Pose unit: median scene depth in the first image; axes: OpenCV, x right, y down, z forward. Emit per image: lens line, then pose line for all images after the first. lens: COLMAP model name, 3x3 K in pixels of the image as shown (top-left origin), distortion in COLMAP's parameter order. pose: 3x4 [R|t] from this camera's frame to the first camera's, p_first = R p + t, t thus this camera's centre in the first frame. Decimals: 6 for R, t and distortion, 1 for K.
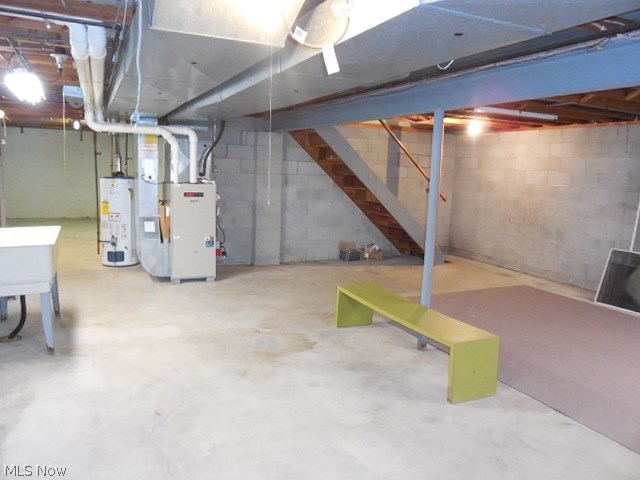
lens RADIAL K [[500.2, 0, 320.0], [0, 500.2, 240.0], [0, 0, 1]] dist [-0.060143, 0.050940]
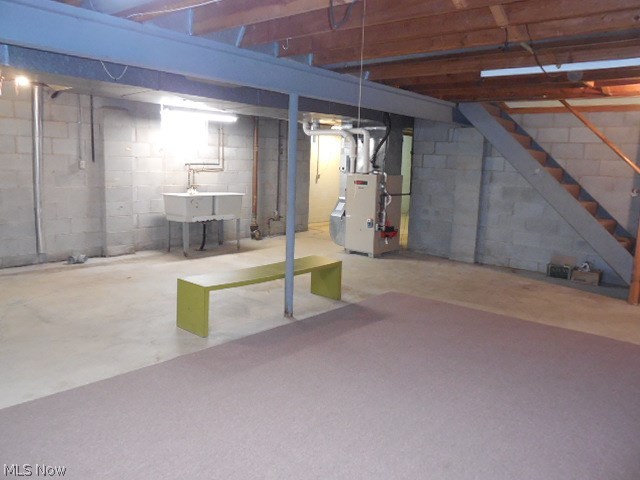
lens RADIAL K [[500.2, 0, 320.0], [0, 500.2, 240.0], [0, 0, 1]] dist [-0.060143, 0.050940]
pose [[0.408350, 0.123845, -0.904385, 0.682319], [-0.153589, 0.985951, 0.065665, -0.014283], [0.899811, 0.112089, 0.421634, 0.332864]]
